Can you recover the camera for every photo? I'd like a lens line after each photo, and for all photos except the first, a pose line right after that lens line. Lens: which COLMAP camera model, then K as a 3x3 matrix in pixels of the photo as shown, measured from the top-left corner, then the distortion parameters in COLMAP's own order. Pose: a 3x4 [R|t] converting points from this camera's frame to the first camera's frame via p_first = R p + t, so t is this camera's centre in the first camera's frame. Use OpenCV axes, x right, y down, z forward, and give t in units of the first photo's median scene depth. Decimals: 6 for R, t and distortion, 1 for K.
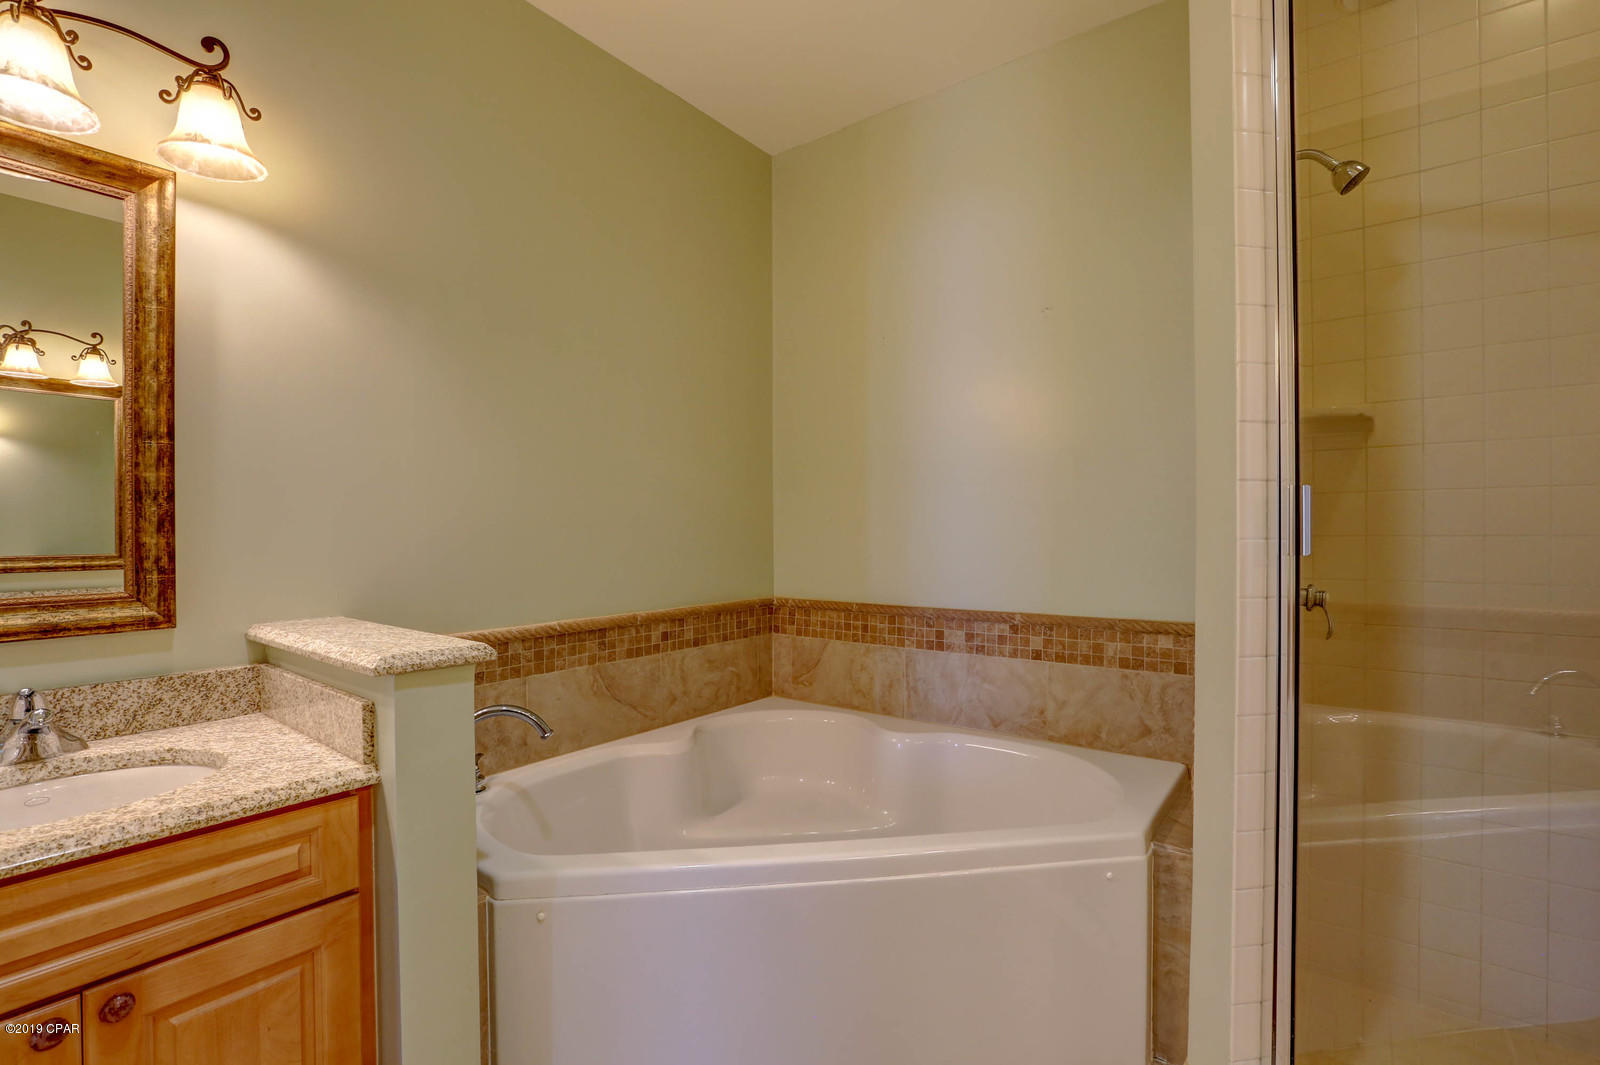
lens RADIAL K [[712.3, 0, 802.1], [0, 712.3, 538.7], [0, 0, 1]] dist [-0.006590, 0.004736]
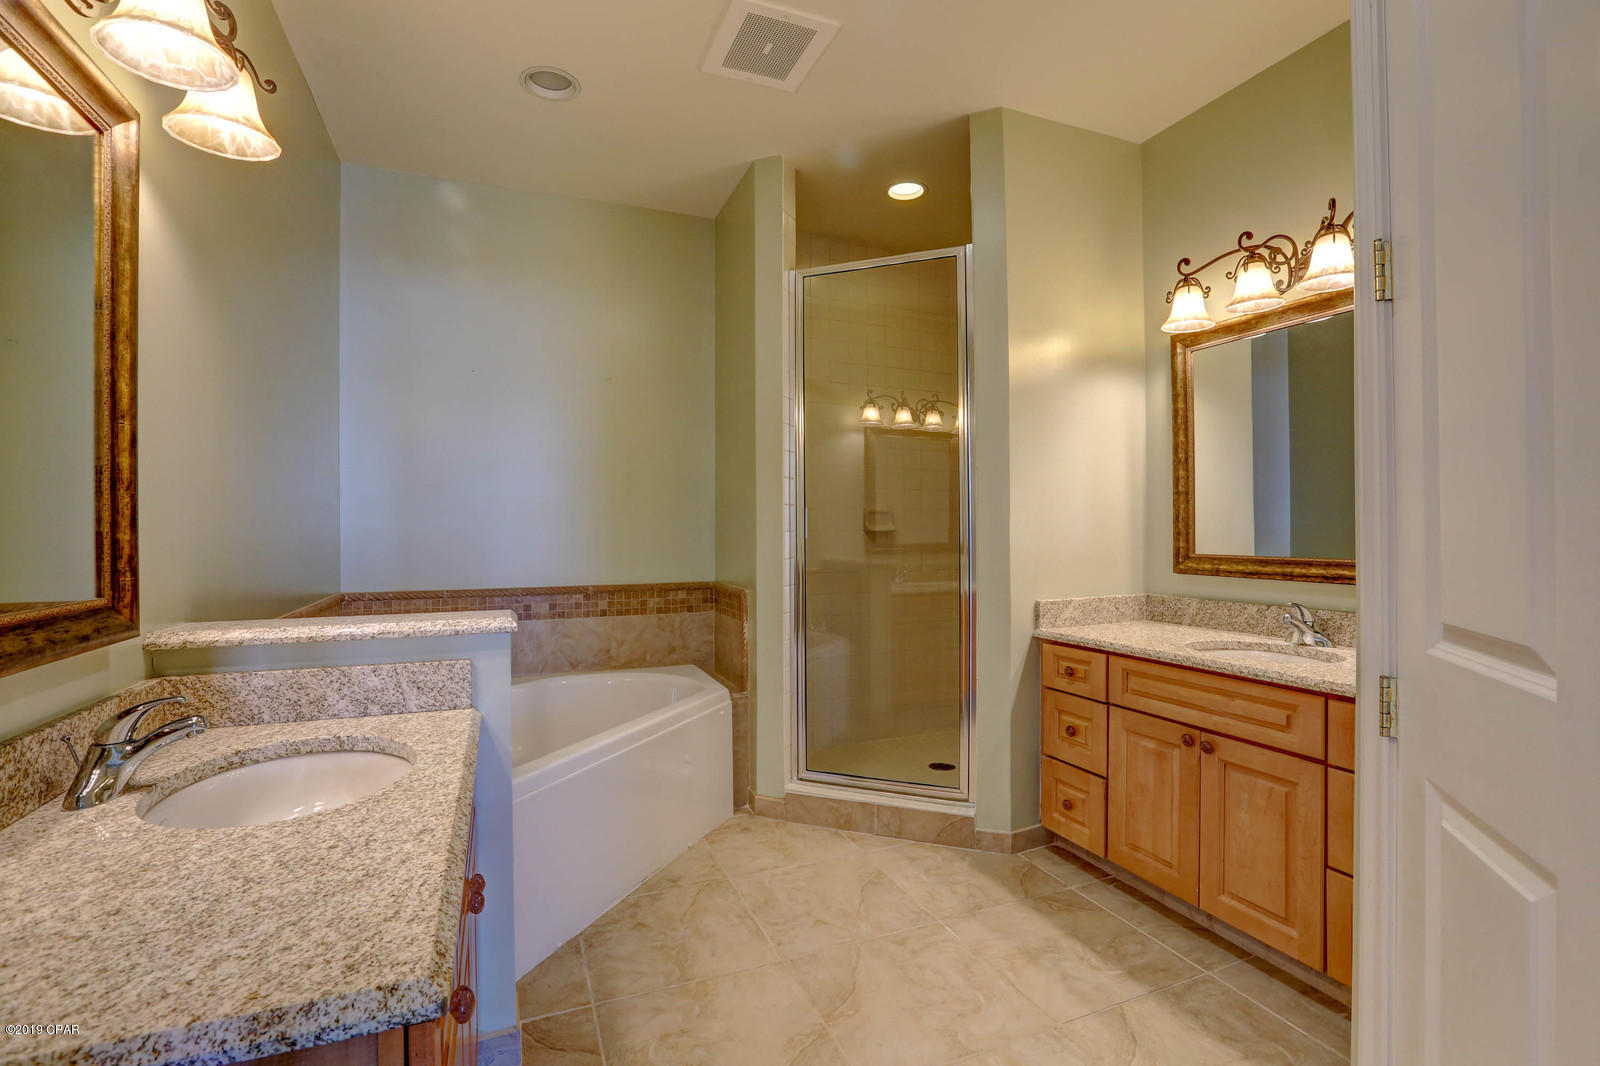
lens RADIAL K [[712.3, 0, 793.5], [0, 712.3, 535.2], [0, 0, 1]] dist [-0.006590, 0.004736]
pose [[0.510048, -0.003290, 0.860140, -0.757751], [0.000297, 0.999993, 0.003649, -0.001479], [-0.860146, -0.001605, 0.510045, -0.083520]]
